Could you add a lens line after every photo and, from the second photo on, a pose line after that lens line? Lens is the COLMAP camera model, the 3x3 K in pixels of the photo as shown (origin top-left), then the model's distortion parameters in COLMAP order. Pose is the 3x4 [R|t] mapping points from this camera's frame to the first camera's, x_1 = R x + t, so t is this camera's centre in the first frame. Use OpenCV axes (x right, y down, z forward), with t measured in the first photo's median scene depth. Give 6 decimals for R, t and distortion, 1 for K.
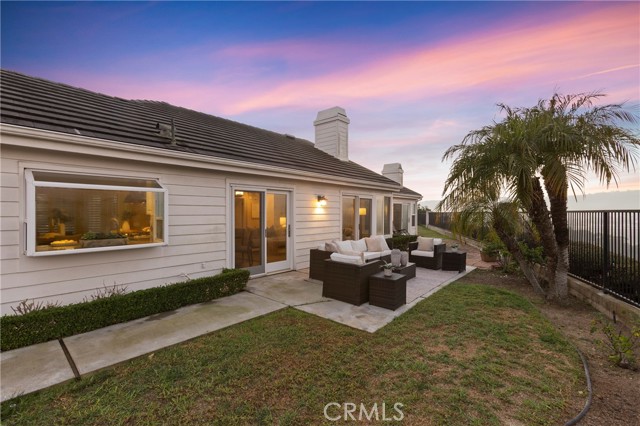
lens RADIAL K [[306.3, 0, 329.2], [0, 306.3, 216.9], [0, 0, 1]] dist [0.001991, 0.000433]
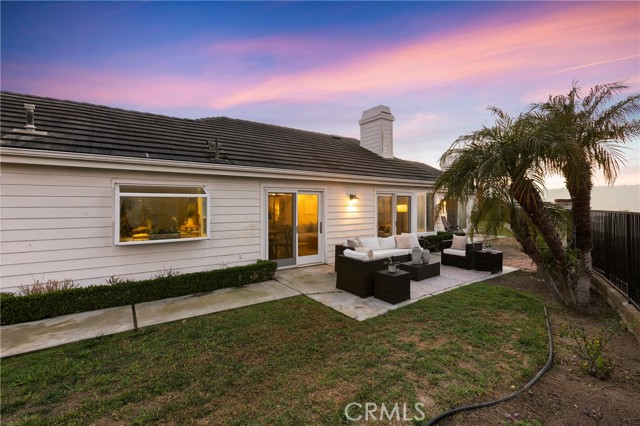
lens RADIAL K [[314.1, 0, 321.5], [0, 314.1, 205.7], [0, 0, 1]] dist [0.000012, 0.000709]
pose [[0.967258, -0.003924, -0.253763, 0.234330], [0.000391, 0.999902, -0.013974, -0.025417], [0.253793, 0.013417, 0.967165, -0.129368]]
